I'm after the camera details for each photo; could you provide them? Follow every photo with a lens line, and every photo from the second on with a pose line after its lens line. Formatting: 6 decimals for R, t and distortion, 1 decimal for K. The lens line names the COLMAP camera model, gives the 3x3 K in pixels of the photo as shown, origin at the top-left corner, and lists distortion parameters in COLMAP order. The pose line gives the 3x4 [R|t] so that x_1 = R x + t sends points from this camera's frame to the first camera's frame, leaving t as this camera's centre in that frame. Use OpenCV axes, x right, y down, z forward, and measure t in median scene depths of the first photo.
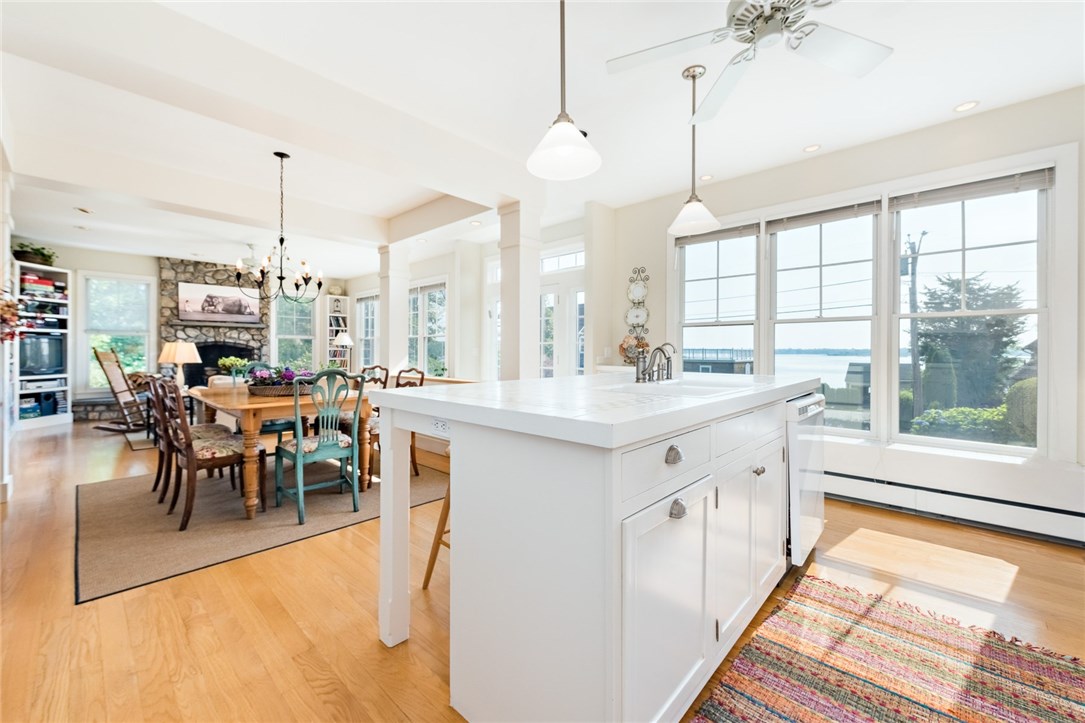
lens RADIAL K [[431.8, 0, 527.3], [0, 431.8, 353.2], [0, 0, 1]] dist [0.008541, -0.002966]
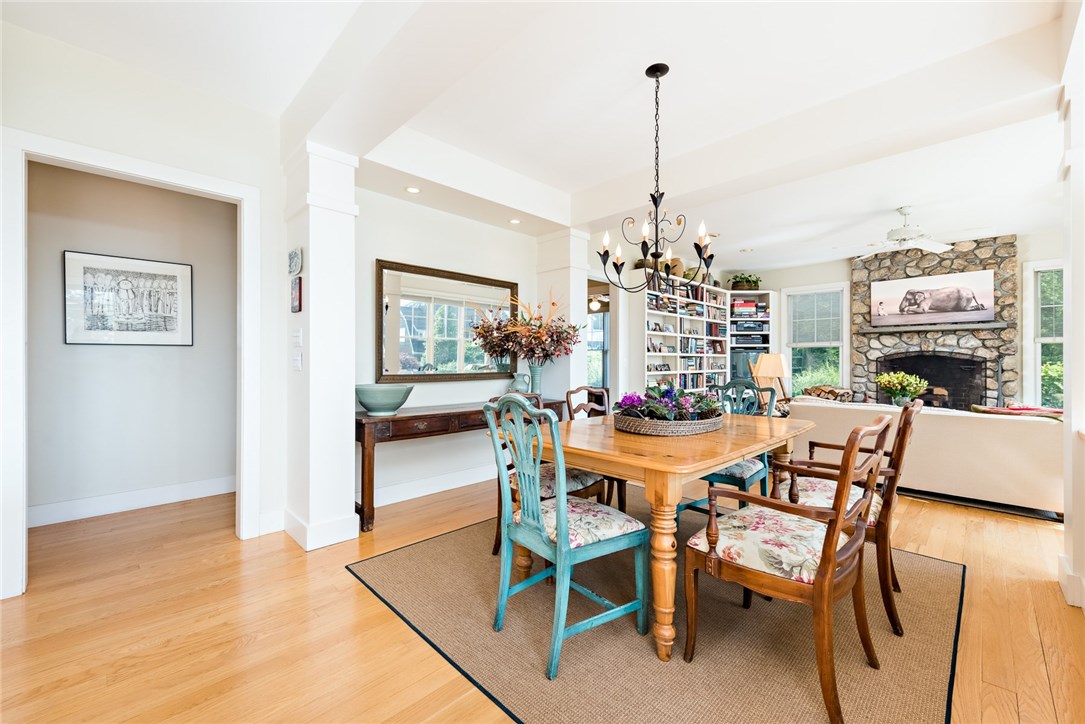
lens RADIAL K [[431.8, 0, 528.8], [0, 431.8, 355.5], [0, 0, 1]] dist [0.008541, -0.002966]
pose [[-0.052421, -0.016996, -0.998480, 0.081027], [-0.011268, 0.999802, -0.016427, 0.000369], [0.998562, 0.010390, -0.052602, 0.449533]]
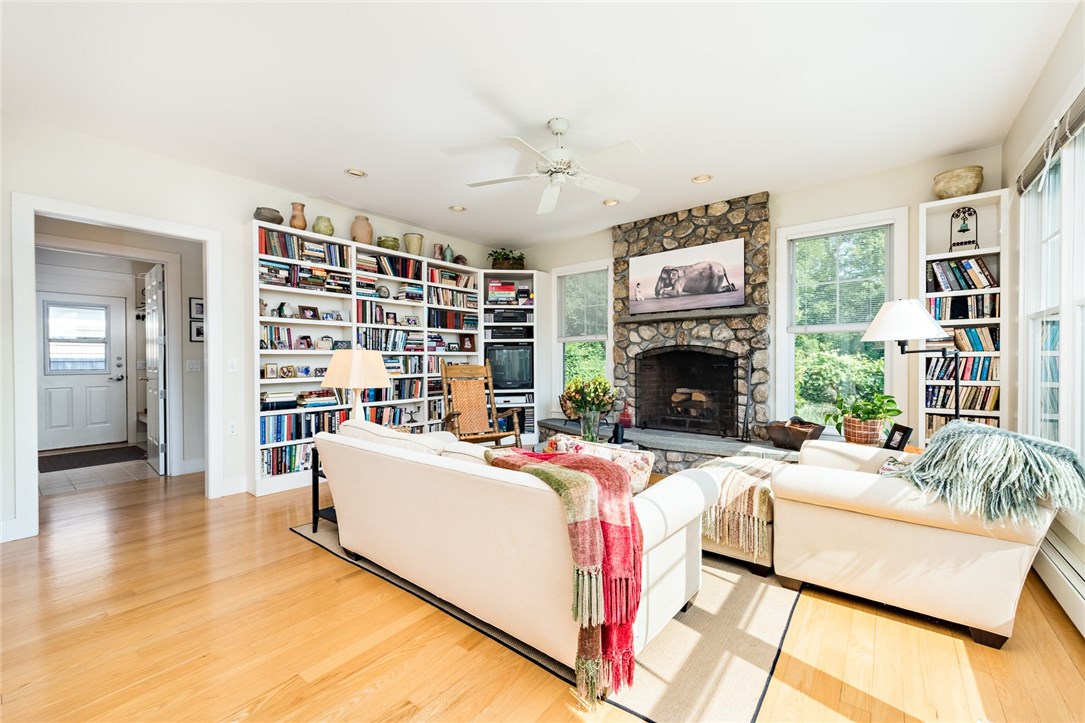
lens RADIAL K [[431.8, 0, 538.5], [0, 431.8, 361.9], [0, 0, 1]] dist [0.008541, -0.002966]
pose [[0.084285, -0.003387, -0.996436, -0.192154], [0.000141, 0.999994, -0.003387, -0.003830], [0.996442, 0.000145, 0.084285, 0.949285]]
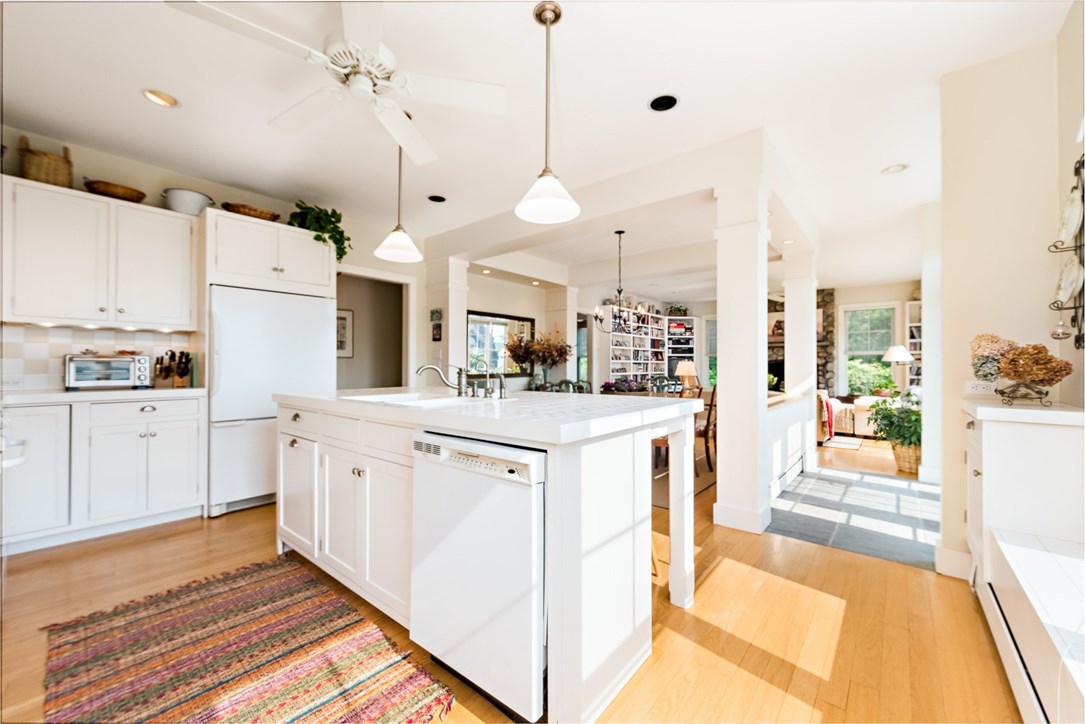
lens RADIAL K [[401.8, 0, 531.4], [0, 401.8, 361.5], [0, 0, 1]] dist [-0.015896, -0.000086]
pose [[0.028966, -0.013730, -0.999486, 0.408213], [-0.010689, 0.999844, -0.014045, 0.000734], [0.999523, 0.011090, 0.028815, 0.364014]]
